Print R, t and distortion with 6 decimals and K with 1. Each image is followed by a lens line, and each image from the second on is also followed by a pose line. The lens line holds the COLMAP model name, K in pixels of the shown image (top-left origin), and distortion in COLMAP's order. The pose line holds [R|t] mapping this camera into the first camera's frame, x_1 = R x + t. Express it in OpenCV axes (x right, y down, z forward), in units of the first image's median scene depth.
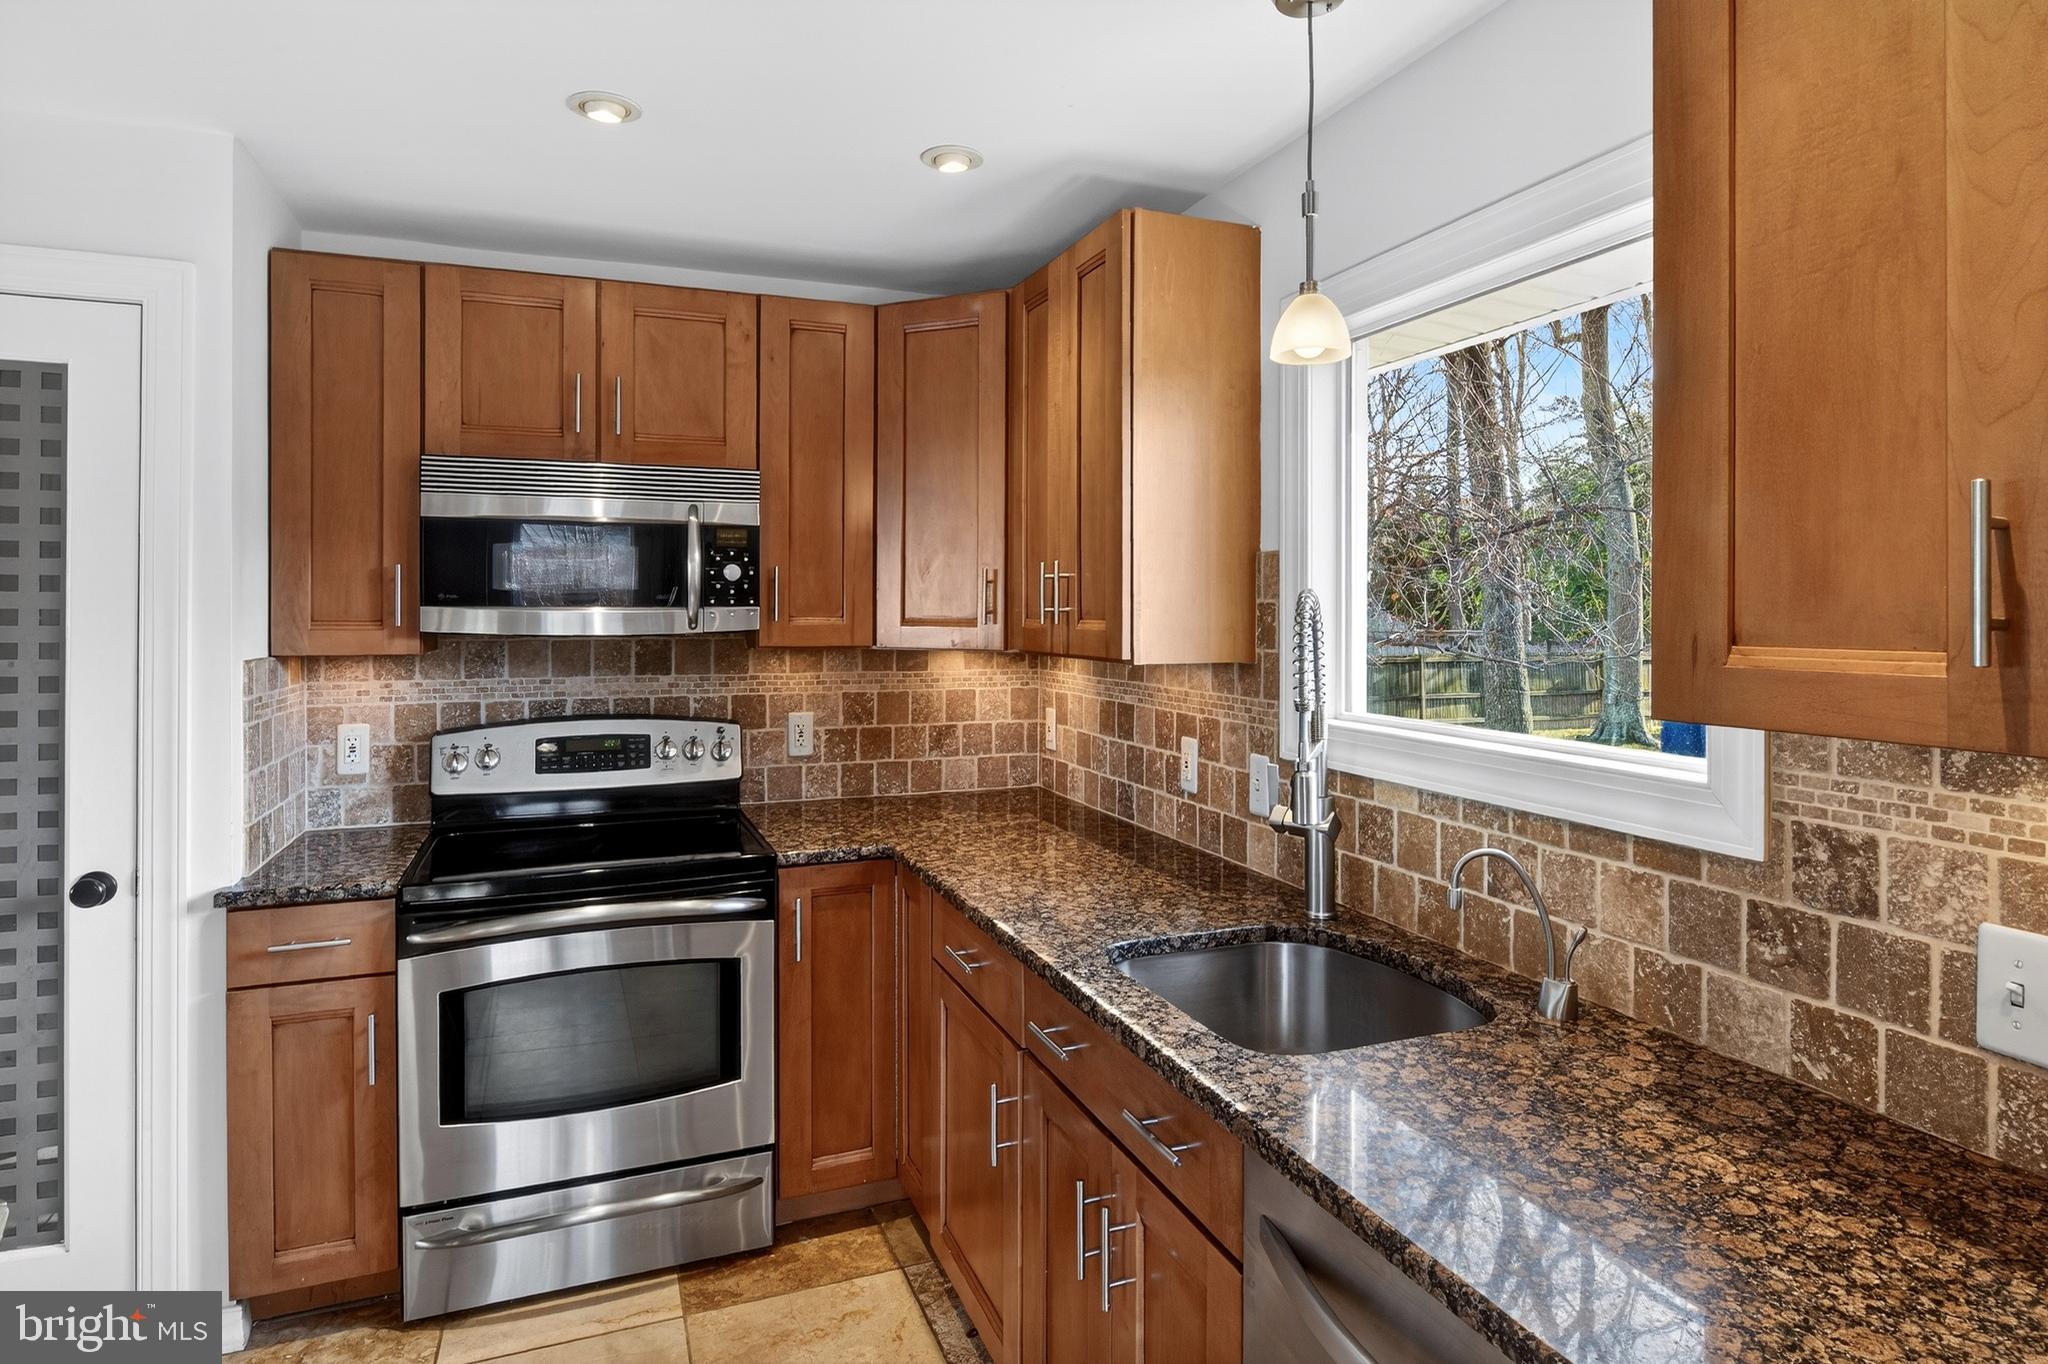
lens RADIAL K [[1171.2, 0, 1024.0], [0, 1171.2, 682.0], [0, 0, 1]] dist [0.002313, 0.000753]
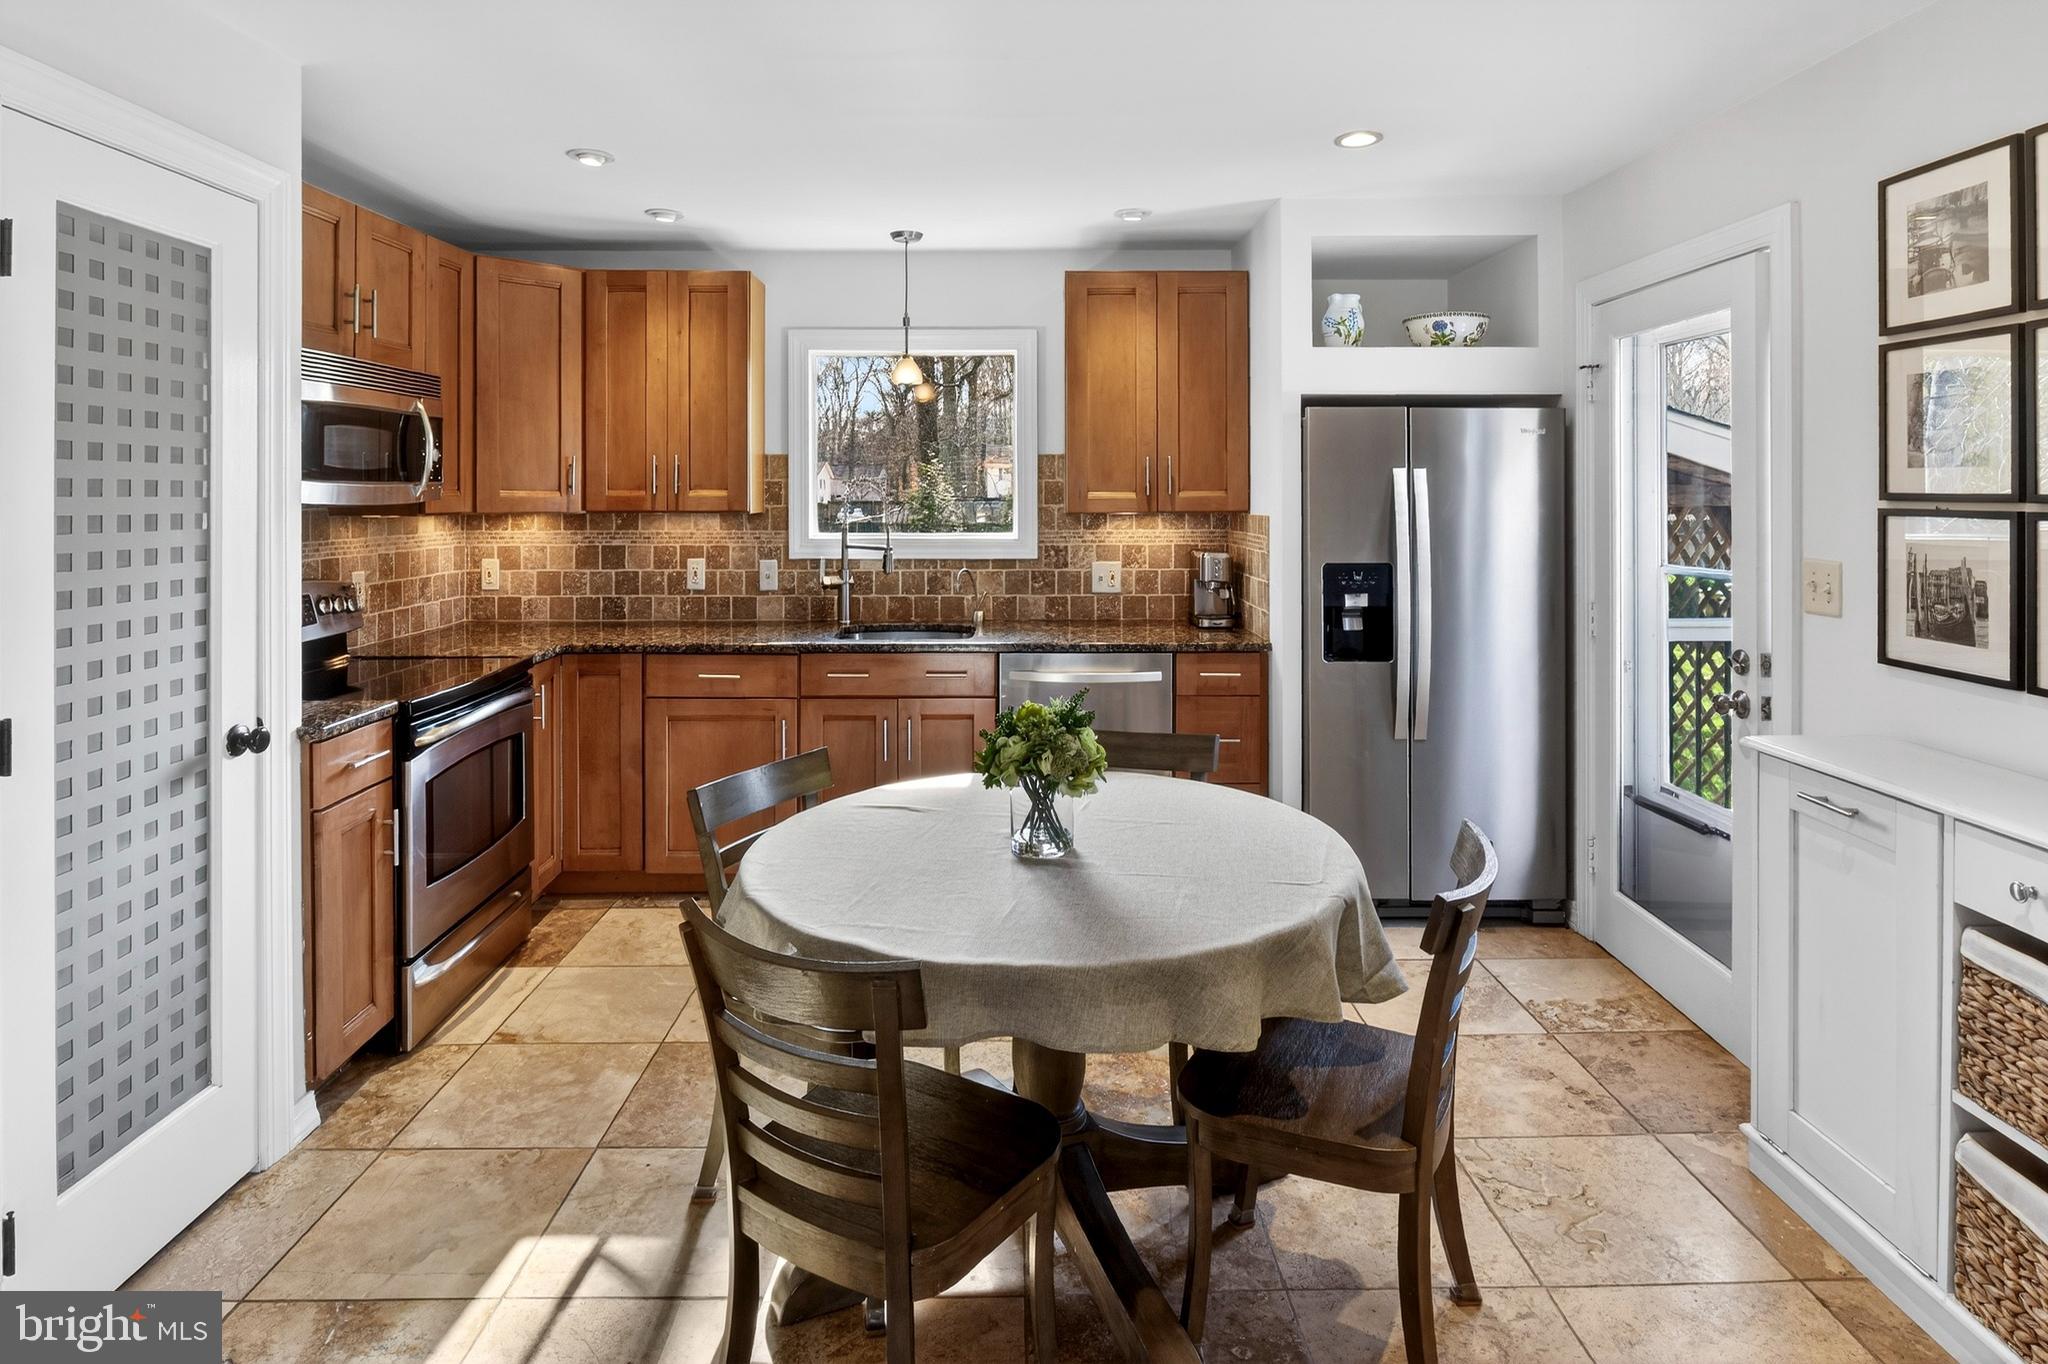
lens RADIAL K [[1075.3, 0, 1019.6], [0, 1075.3, 692.3], [0, 0, 1]] dist [0.001686, 0.000021]
pose [[0.343286, -0.175126, 0.922760, -1.494495], [0.062169, 0.984545, 0.163723, 0.012494], [-0.937171, 0.001164, 0.348868, -0.032618]]
